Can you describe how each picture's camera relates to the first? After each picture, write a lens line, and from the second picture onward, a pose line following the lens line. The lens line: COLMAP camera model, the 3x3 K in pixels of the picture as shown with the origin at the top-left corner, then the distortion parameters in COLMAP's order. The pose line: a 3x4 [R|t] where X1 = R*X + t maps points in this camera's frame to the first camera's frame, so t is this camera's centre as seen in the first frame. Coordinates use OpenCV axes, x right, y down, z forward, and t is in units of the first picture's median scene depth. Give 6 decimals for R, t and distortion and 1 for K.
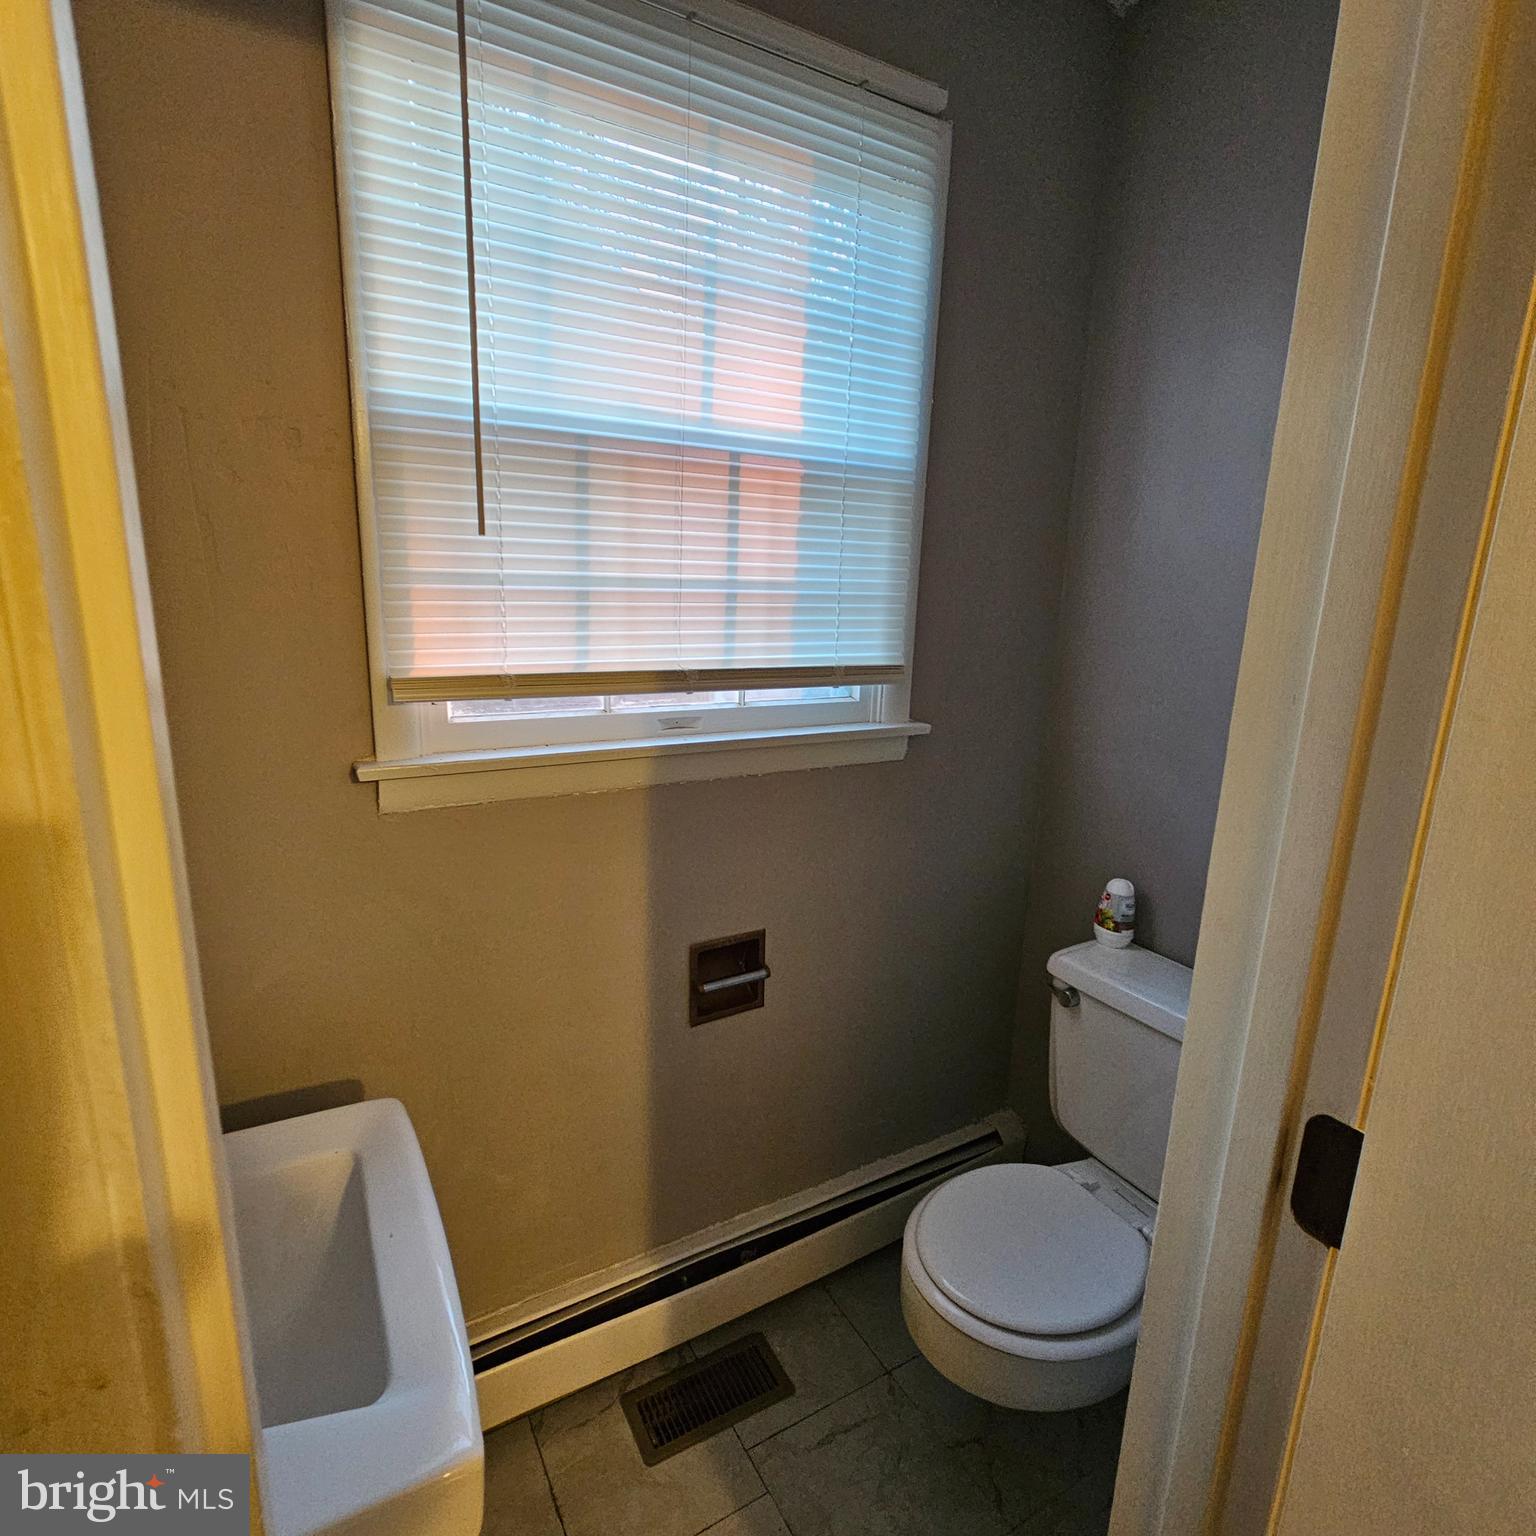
lens RADIAL K [[909.7, 0, 770.6], [0, 909.7, 764.6], [0, 0, 1]] dist [-0.003028, 0.002786]
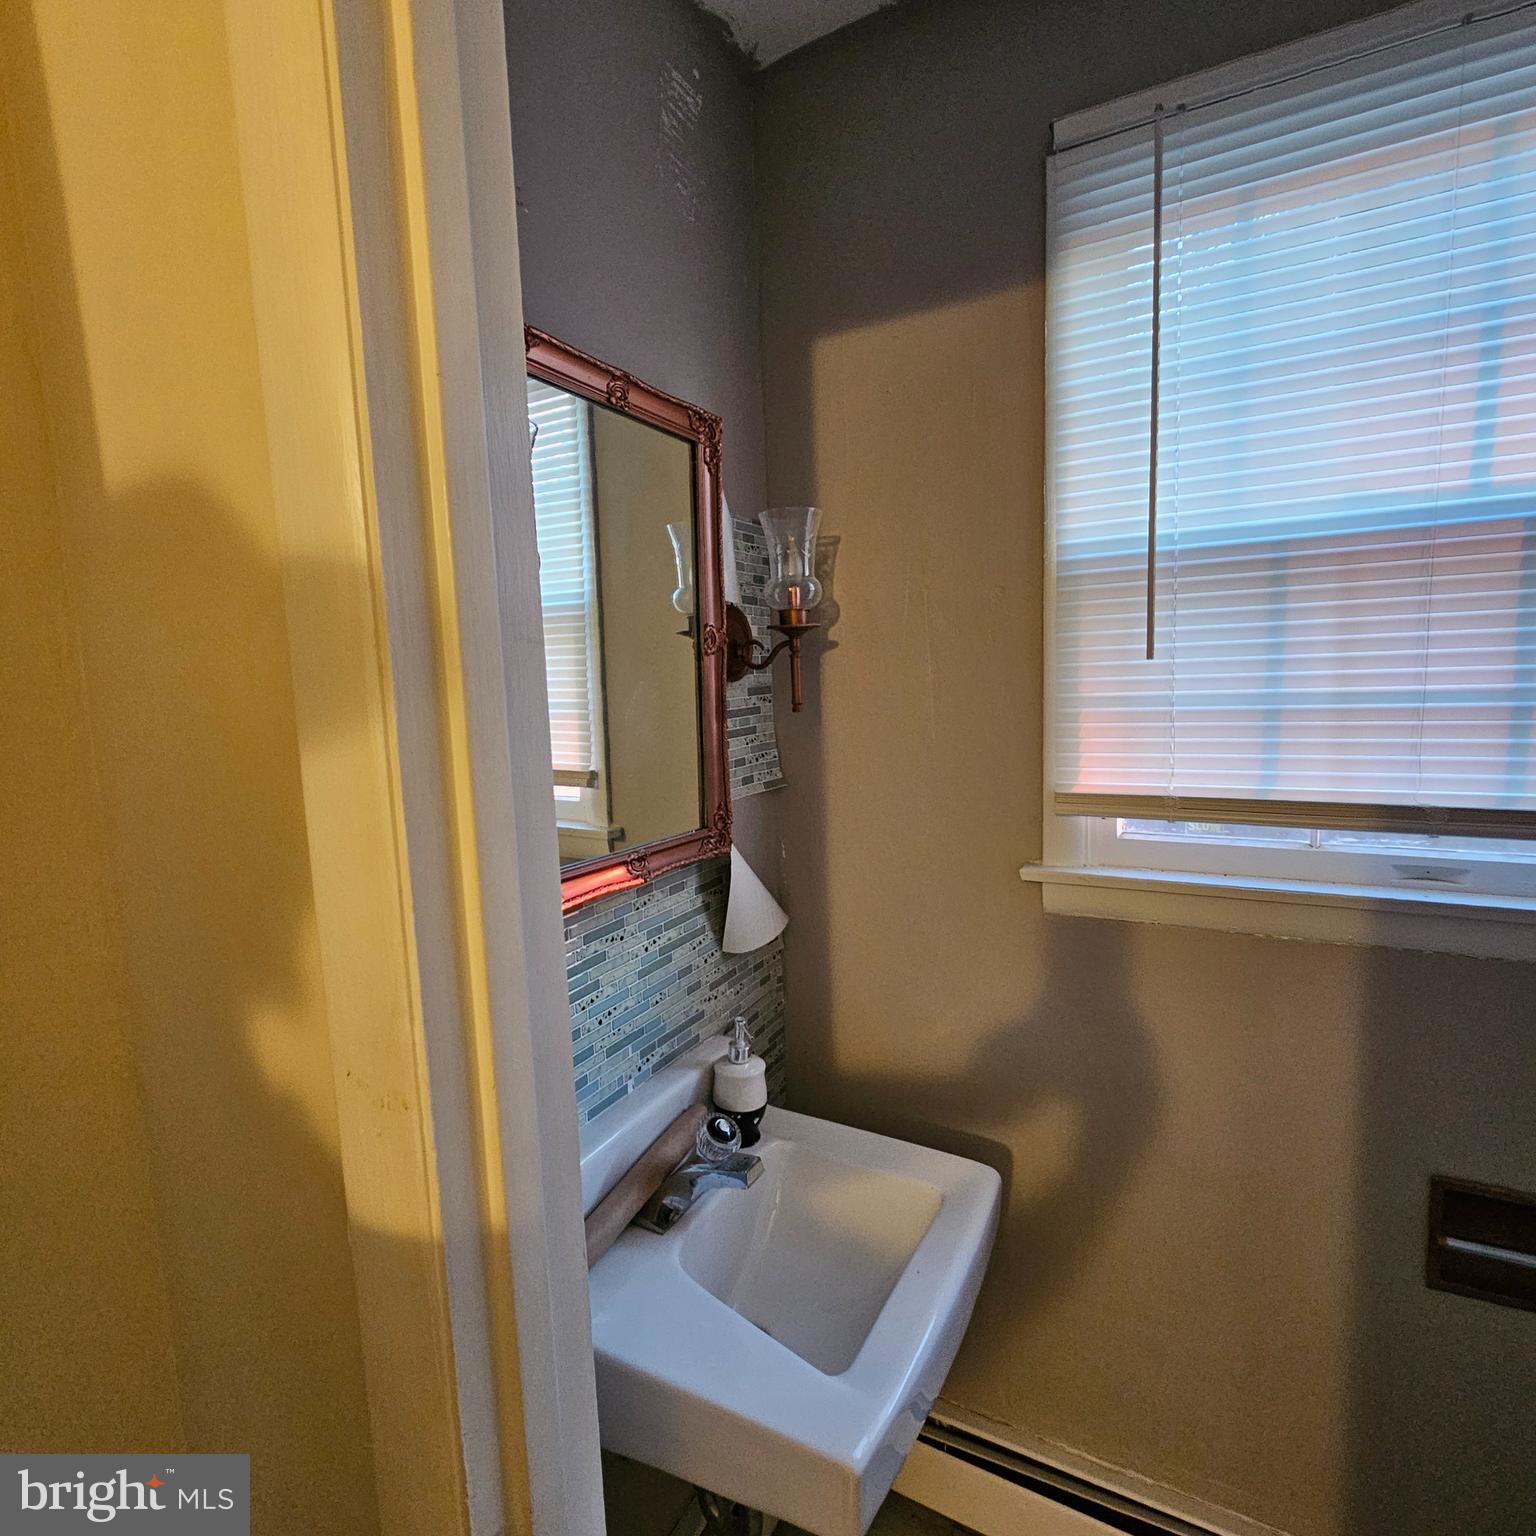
lens RADIAL K [[835.1, 0, 753.0], [0, 835.1, 770.7], [0, 0, 1]] dist [0.004356, -0.004305]
pose [[0.479730, 0.035070, -0.876715, 0.287031], [-0.143640, 0.988860, -0.039042, -0.026308], [0.865579, 0.144661, 0.479423, 0.175362]]
